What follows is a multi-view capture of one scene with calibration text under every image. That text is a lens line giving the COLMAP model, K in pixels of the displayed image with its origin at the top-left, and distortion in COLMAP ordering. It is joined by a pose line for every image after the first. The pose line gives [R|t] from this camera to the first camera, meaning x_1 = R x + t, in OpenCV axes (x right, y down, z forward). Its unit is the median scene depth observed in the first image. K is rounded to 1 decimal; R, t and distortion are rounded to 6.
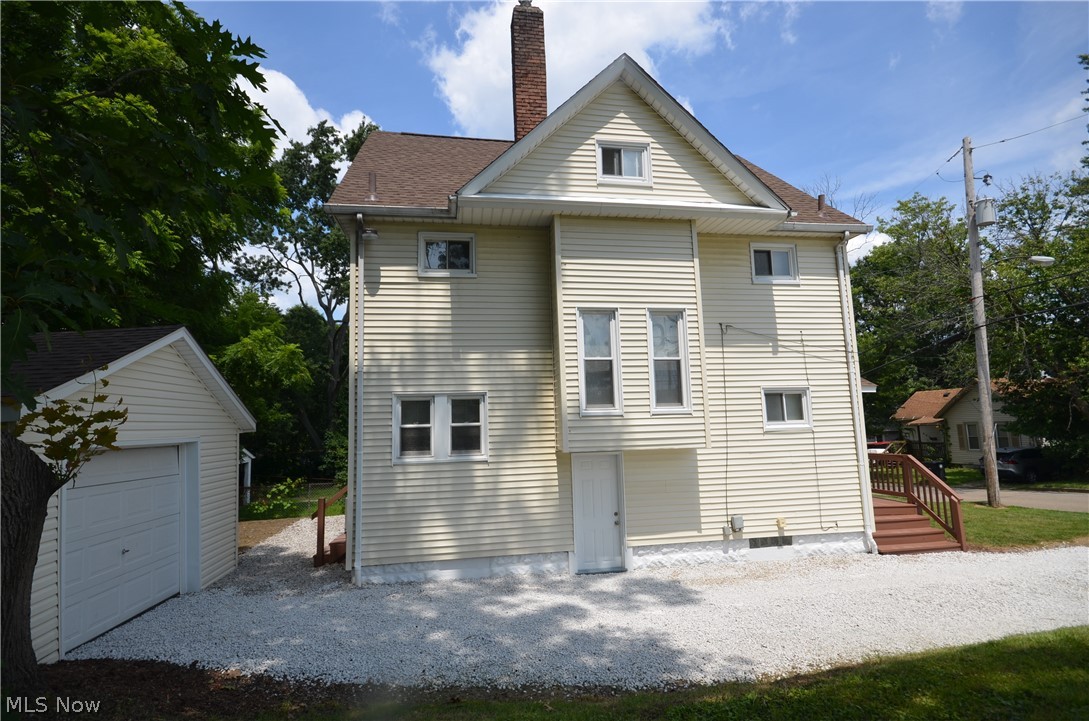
lens RADIAL K [[530.1, 0, 541.0], [0, 530.1, 363.3], [0, 0, 1]] dist [0.004739, 0.000497]
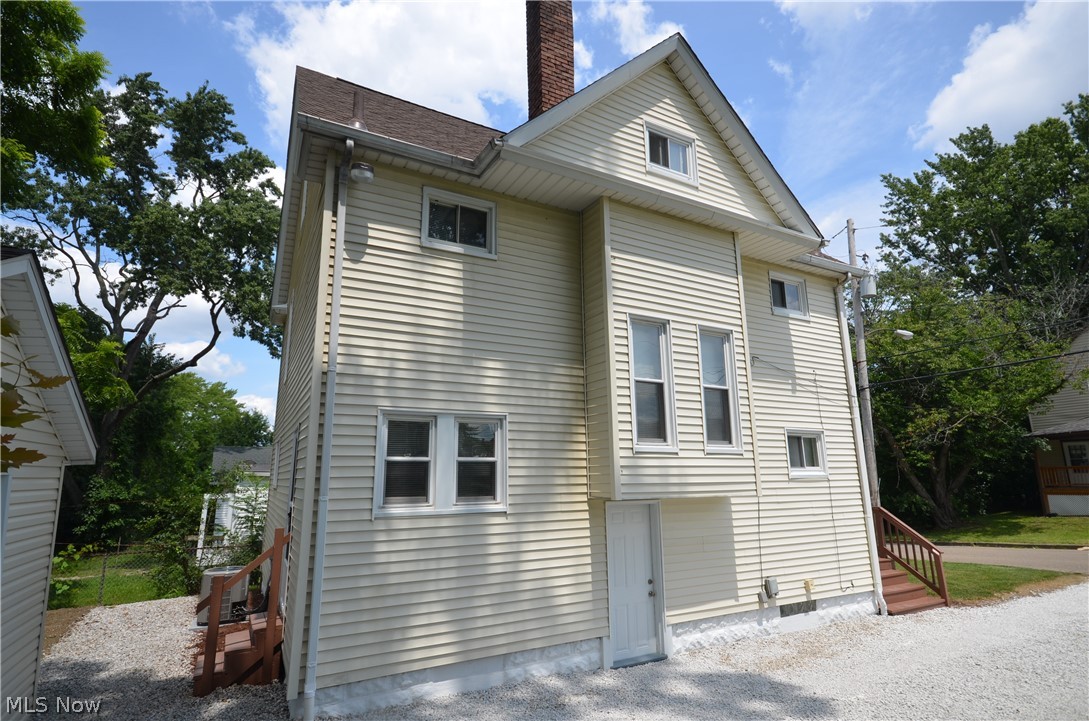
lens RADIAL K [[553.7, 0, 547.8], [0, 553.7, 362.7], [0, 0, 1]] dist [0.012518, -0.000469]
pose [[0.943602, 0.084726, 0.320057, -0.286722], [-0.055132, 0.993415, -0.100434, 0.054049], [-0.326459, 0.077125, 0.942060, 0.253721]]
